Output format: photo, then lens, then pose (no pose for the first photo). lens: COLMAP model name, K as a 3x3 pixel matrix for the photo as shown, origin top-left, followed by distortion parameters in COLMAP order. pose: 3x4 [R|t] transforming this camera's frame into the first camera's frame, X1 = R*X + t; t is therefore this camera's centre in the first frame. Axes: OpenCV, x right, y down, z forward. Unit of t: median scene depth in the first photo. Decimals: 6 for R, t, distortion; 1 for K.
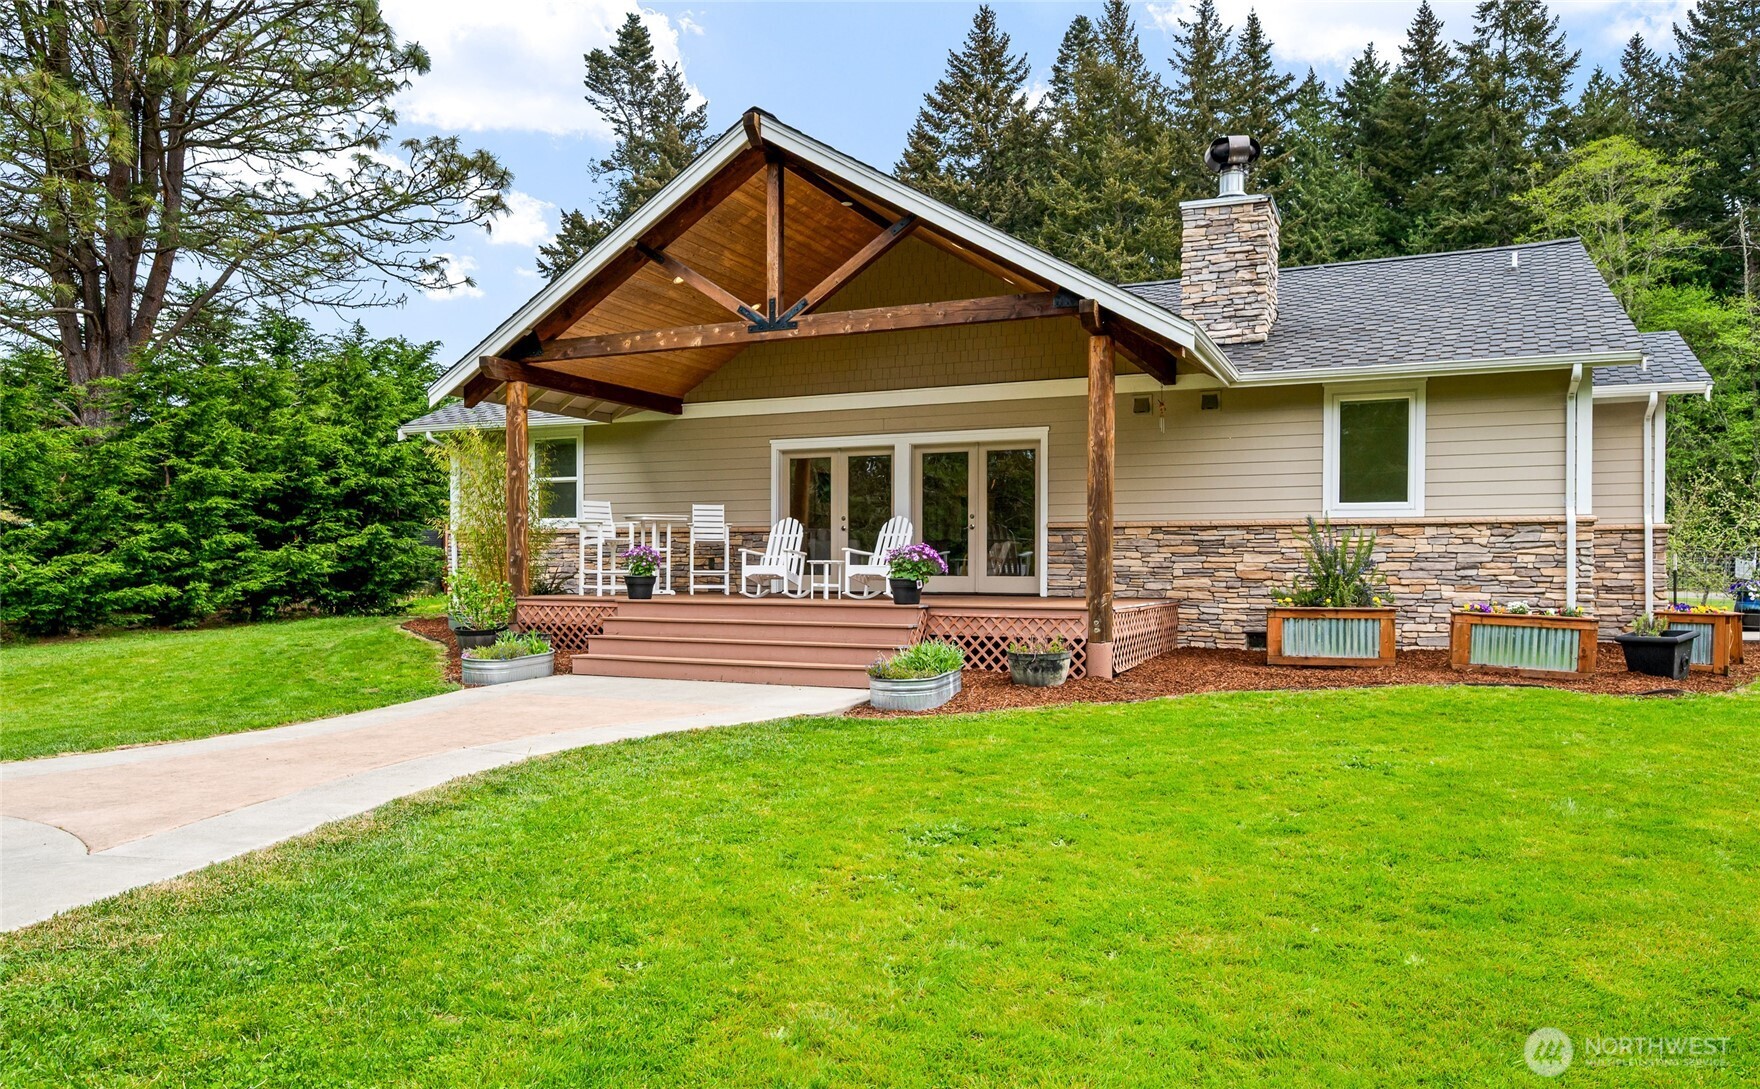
lens RADIAL K [[1193.1, 0, 834.8], [0, 1193.1, 593.0], [0, 0, 1]] dist [-0.008150, -0.001513]
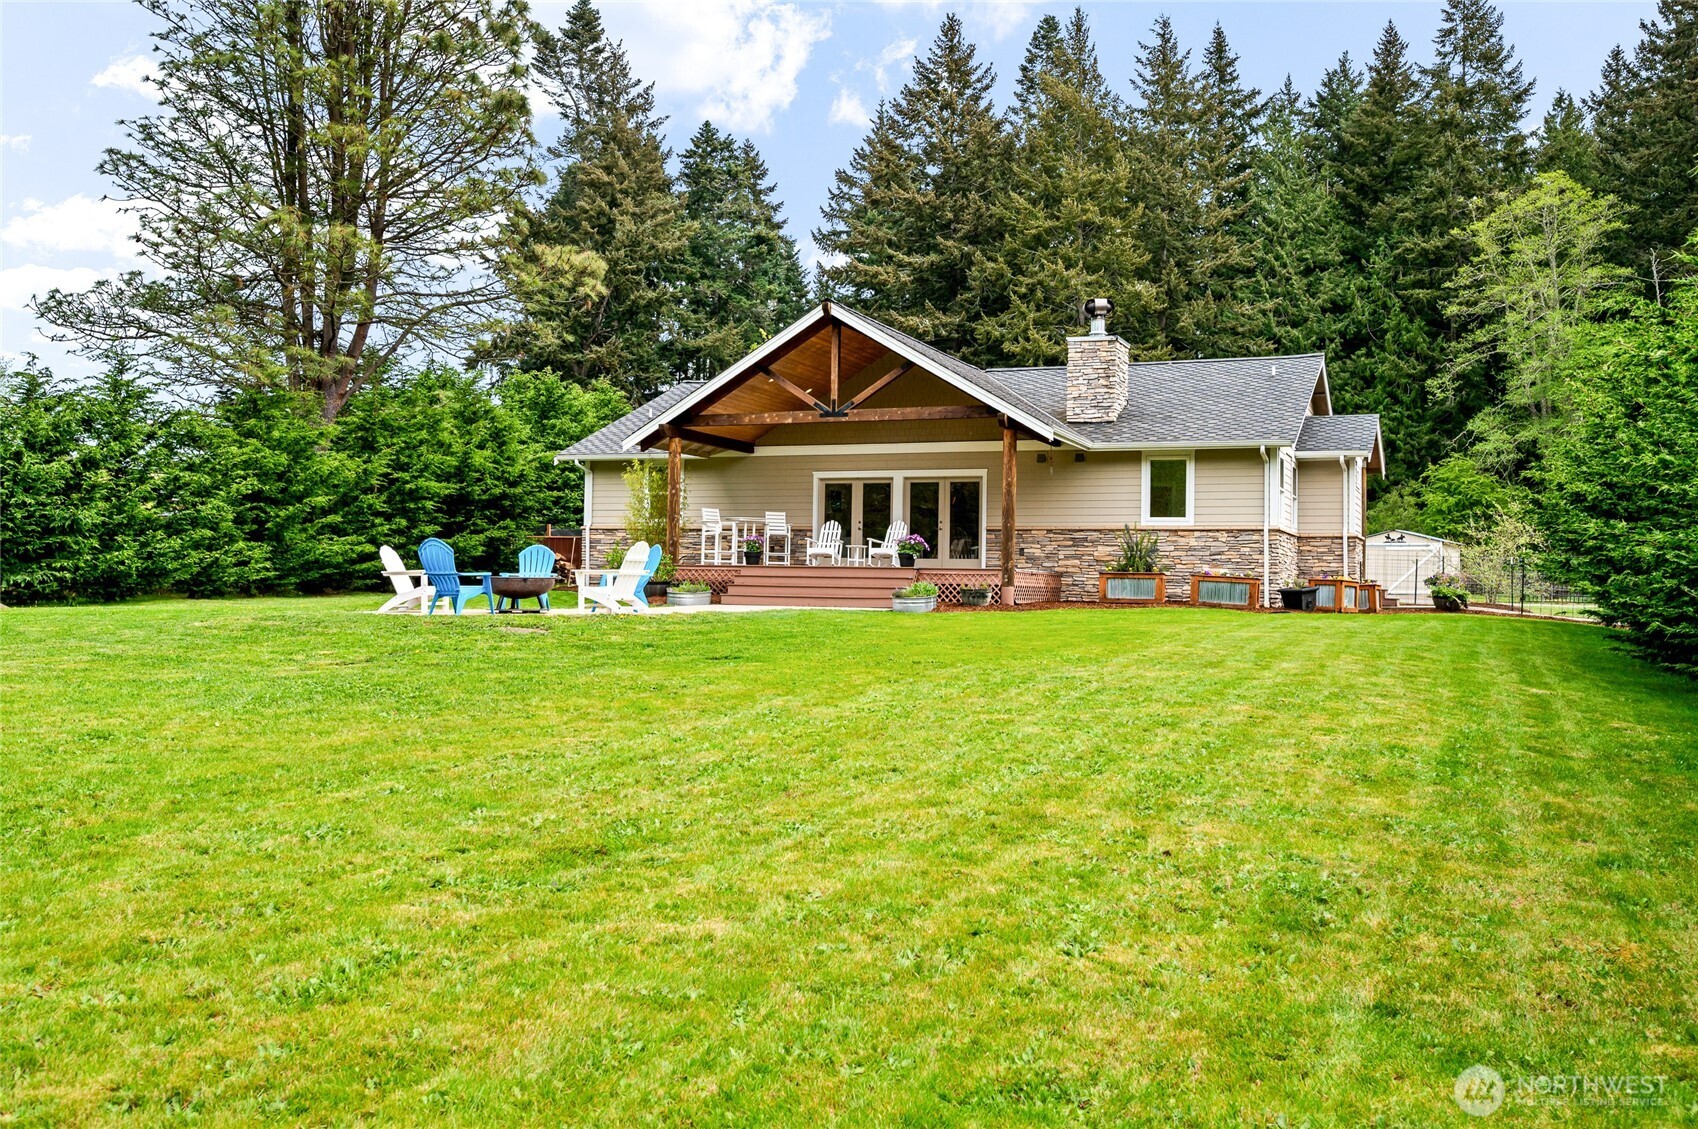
lens RADIAL K [[1406.1, 0, 849.0], [0, 1406.1, 564.5], [0, 0, 1]] dist [0.004129, 0.002139]
pose [[0.998216, 0.015686, 0.057603, -0.107849], [-0.013445, 0.999146, -0.039080, 0.063330], [-0.058167, 0.038236, 0.997574, -0.815932]]
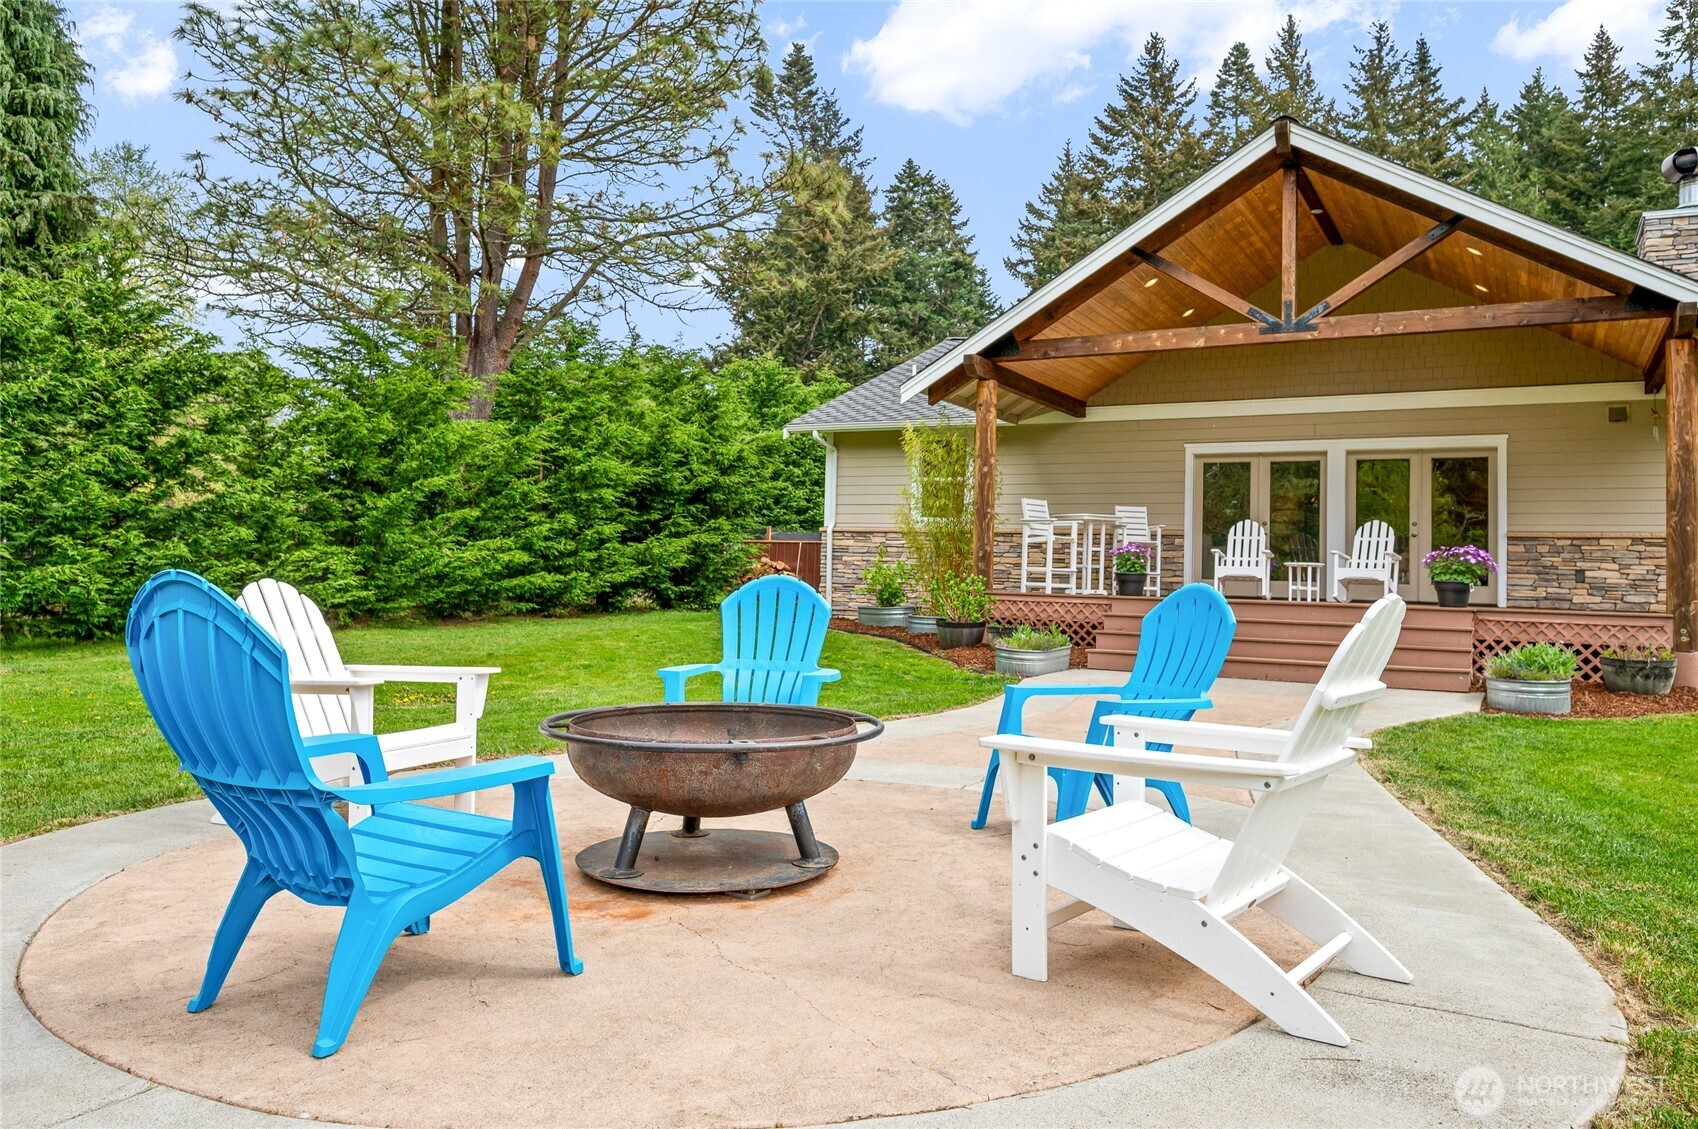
lens RADIAL K [[1192.2, 0, 850.2], [0, 1192.2, 527.9], [0, 0, 1]] dist [-0.009078, -0.004340]
pose [[0.996666, 0.024073, -0.077960, -0.245466], [-0.029235, 0.997407, -0.065765, 0.015543], [0.076175, 0.067825, 0.994785, -0.011424]]
